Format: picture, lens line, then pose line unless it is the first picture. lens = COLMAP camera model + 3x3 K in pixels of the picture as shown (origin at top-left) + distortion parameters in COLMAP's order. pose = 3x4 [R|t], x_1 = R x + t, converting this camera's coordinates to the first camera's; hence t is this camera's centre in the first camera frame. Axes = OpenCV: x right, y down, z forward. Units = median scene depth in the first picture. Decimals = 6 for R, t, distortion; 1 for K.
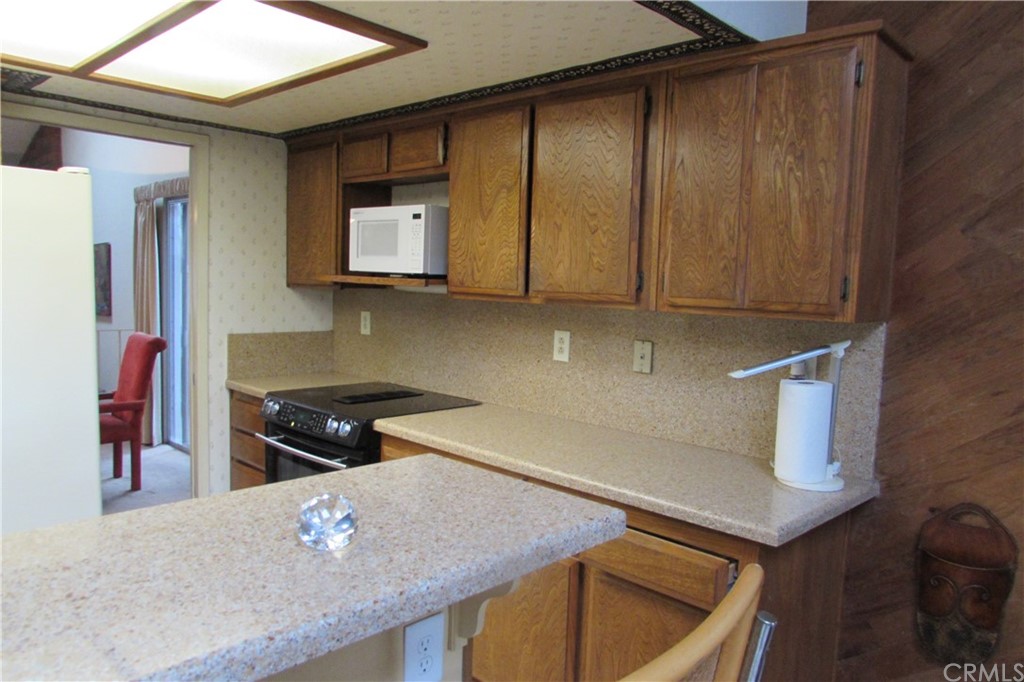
lens RADIAL K [[722.8, 0, 512.6], [0, 722.8, 344.0], [0, 0, 1]] dist [-0.040587, 0.018392]
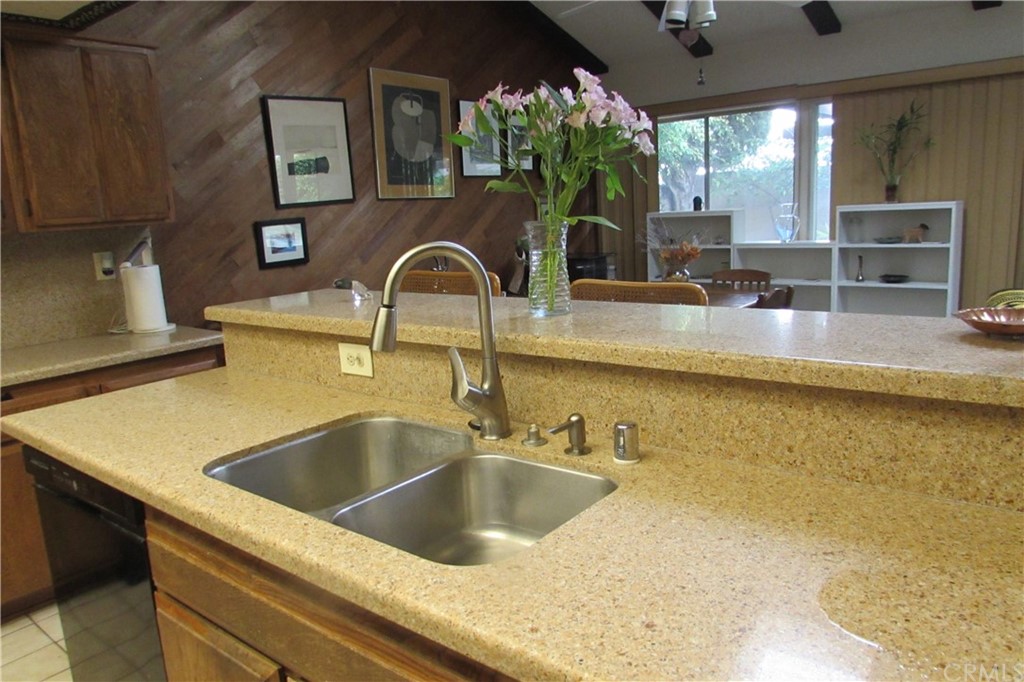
lens RADIAL K [[722.8, 0, 510.0], [0, 722.8, 348.6], [0, 0, 1]] dist [-0.040587, 0.018392]
pose [[-0.072961, -0.225341, 0.971544, -0.918450], [0.145092, 0.961379, 0.233880, -0.017001], [-0.986724, 0.158027, -0.037448, 0.228769]]
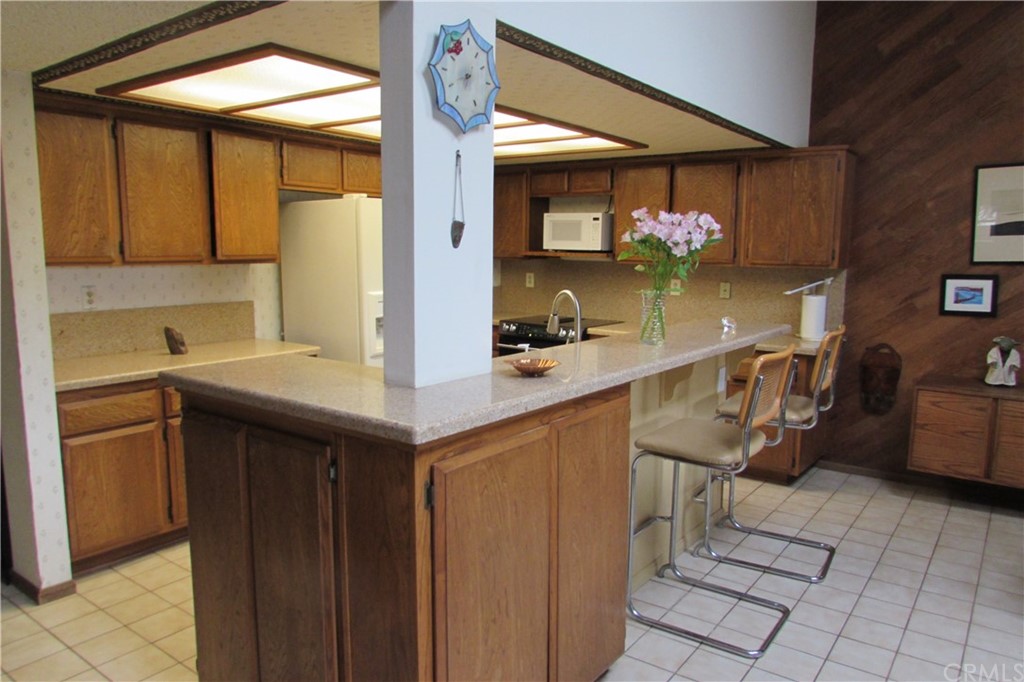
lens RADIAL K [[722.8, 0, 510.5], [0, 722.8, 341.1], [0, 0, 1]] dist [-0.040587, 0.018392]
pose [[0.992490, -0.039117, 0.115904, -0.637647], [0.033921, 0.998344, 0.046469, 0.044994], [-0.117530, -0.042188, 0.992173, -0.899867]]
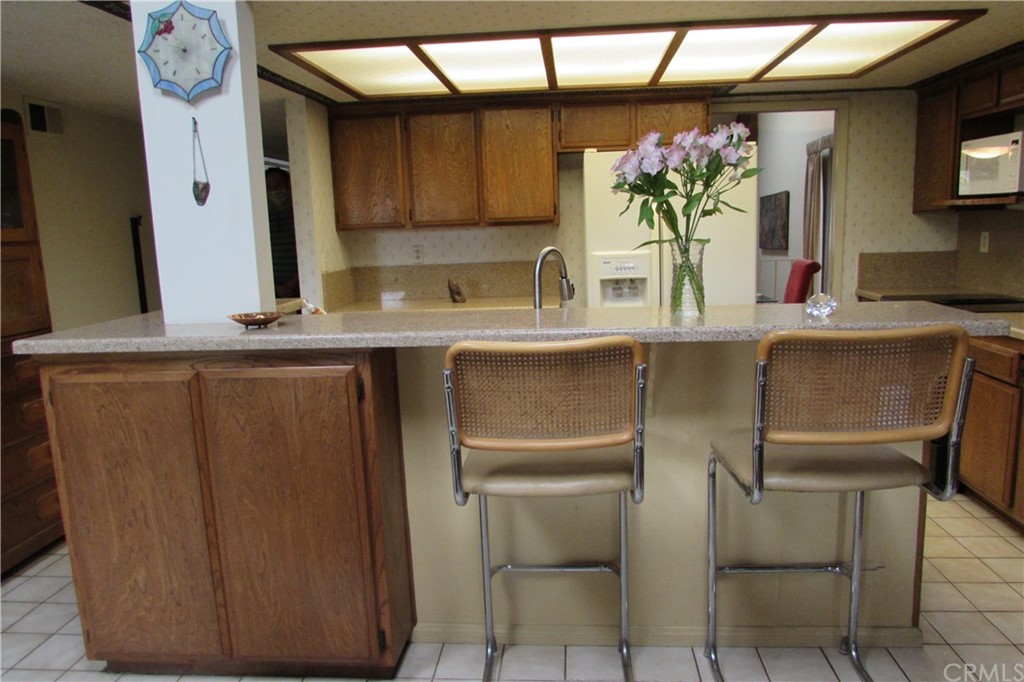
lens RADIAL K [[722.8, 0, 514.8], [0, 722.8, 343.2], [0, 0, 1]] dist [-0.040587, 0.018392]
pose [[0.626524, 0.072411, -0.776031, 0.299939], [-0.014430, 0.996582, 0.081341, 0.068603], [0.779269, -0.039764, 0.625427, -0.383653]]
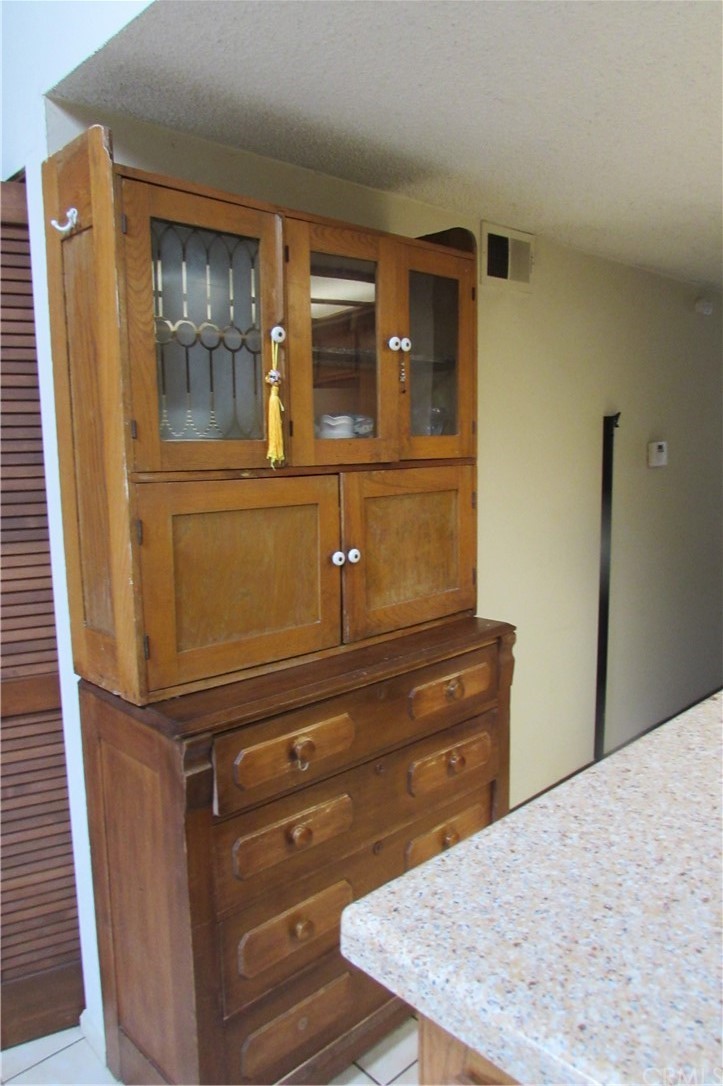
lens RADIAL K [[766.6, 0, 374.9], [0, 766.6, 528.6], [0, 0, 1]] dist [-0.040587, 0.018392]
pose [[-0.033201, 0.097107, -0.994720, -0.444960], [-0.082450, 0.991610, 0.099555, 0.005821], [0.996042, 0.085320, -0.024916, -0.321037]]
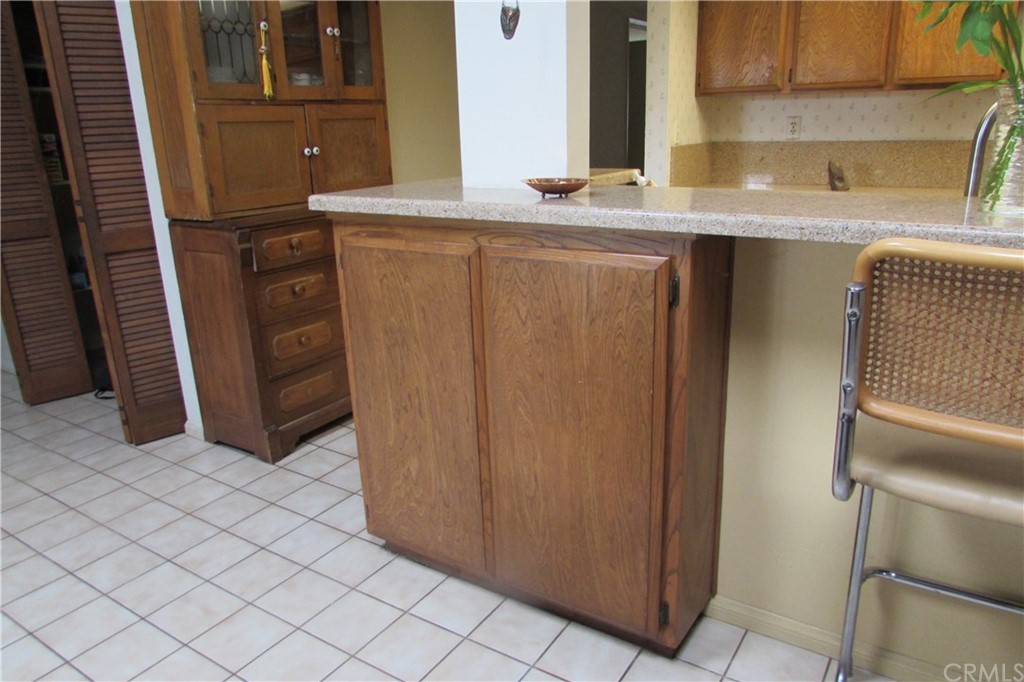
lens RADIAL K [[722.8, 0, 507.1], [0, 722.8, 341.0], [0, 0, 1]] dist [-0.040587, 0.018392]
pose [[0.169839, 0.250845, -0.953012, 0.117285], [-0.053845, 0.967979, 0.245189, 0.090828], [0.984000, 0.009673, 0.177907, -0.255651]]
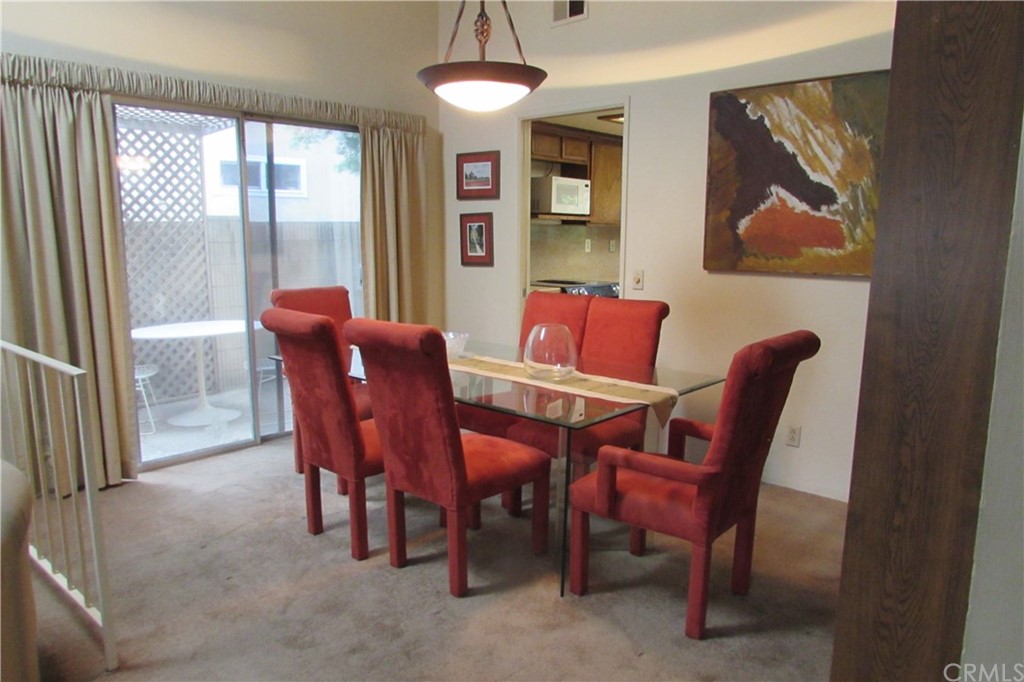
lens RADIAL K [[722.8, 0, 512.6], [0, 722.8, 344.5], [0, 0, 1]] dist [-0.040587, 0.018392]
pose [[-0.024853, -0.190565, 0.981360, -2.437881], [0.082910, 0.977888, 0.191991, -0.163670], [-0.996247, 0.086137, -0.008504, 1.403229]]
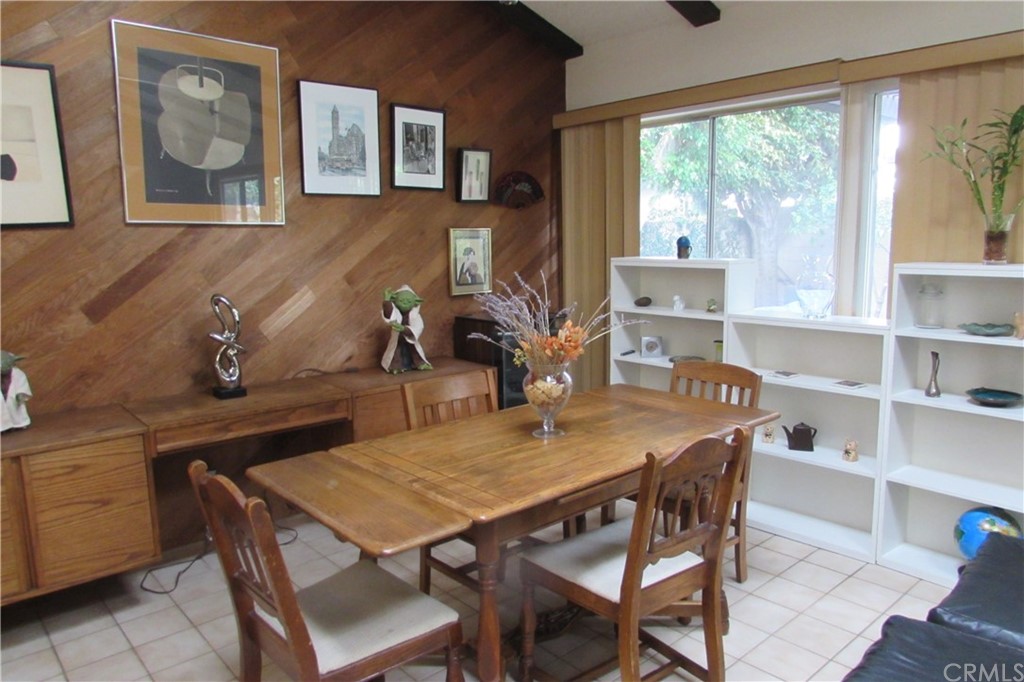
lens RADIAL K [[722.8, 0, 512.9], [0, 722.8, 345.0], [0, 0, 1]] dist [-0.040587, 0.018392]
pose [[0.093190, -0.187553, 0.977824, -0.233755], [0.111986, 0.977840, 0.176883, 0.048900], [-0.989330, 0.093018, 0.112128, -0.264075]]
